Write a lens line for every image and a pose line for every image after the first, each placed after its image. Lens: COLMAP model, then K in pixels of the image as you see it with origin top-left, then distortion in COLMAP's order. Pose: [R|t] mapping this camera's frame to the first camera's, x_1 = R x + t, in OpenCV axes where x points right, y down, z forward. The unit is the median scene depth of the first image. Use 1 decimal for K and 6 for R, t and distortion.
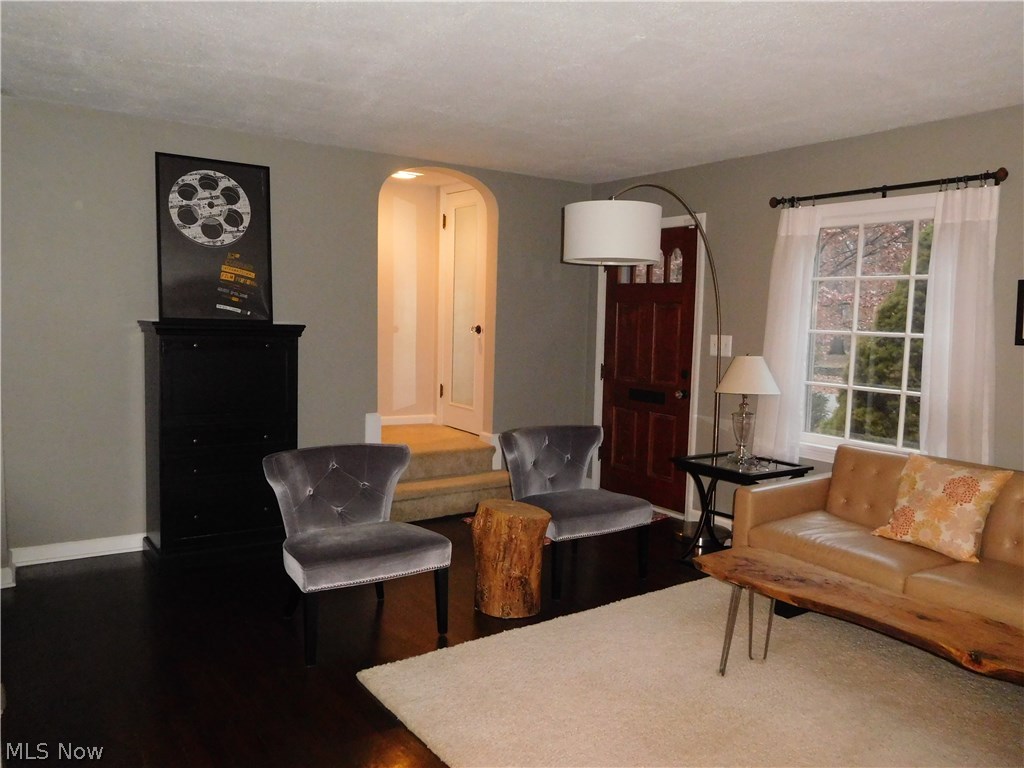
lens RADIAL K [[759.6, 0, 512.5], [0, 759.6, 380.0], [0, 0, 1]] dist [-0.018926, 0.000350]
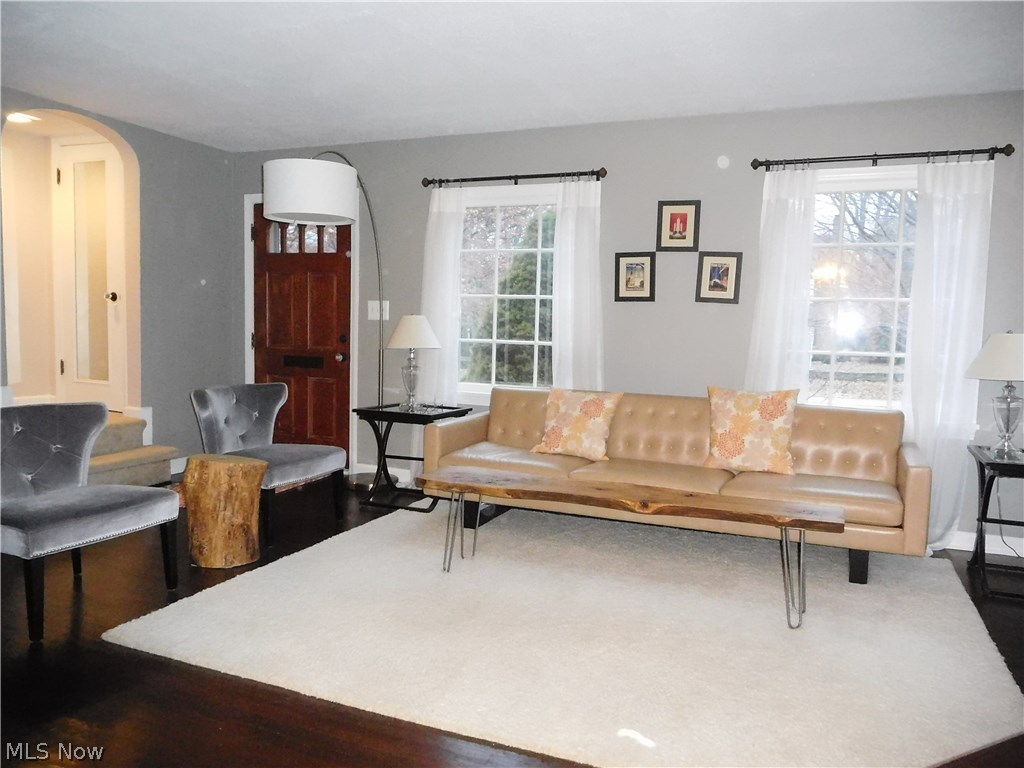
lens RADIAL K [[759.6, 0, 507.5], [0, 759.6, 379.5], [0, 0, 1]] dist [-0.018926, 0.000350]
pose [[0.849918, -0.041395, 0.525287, -0.191659], [0.039079, 0.999116, 0.015504, 0.058629], [-0.525464, 0.007351, 0.850784, -0.042990]]
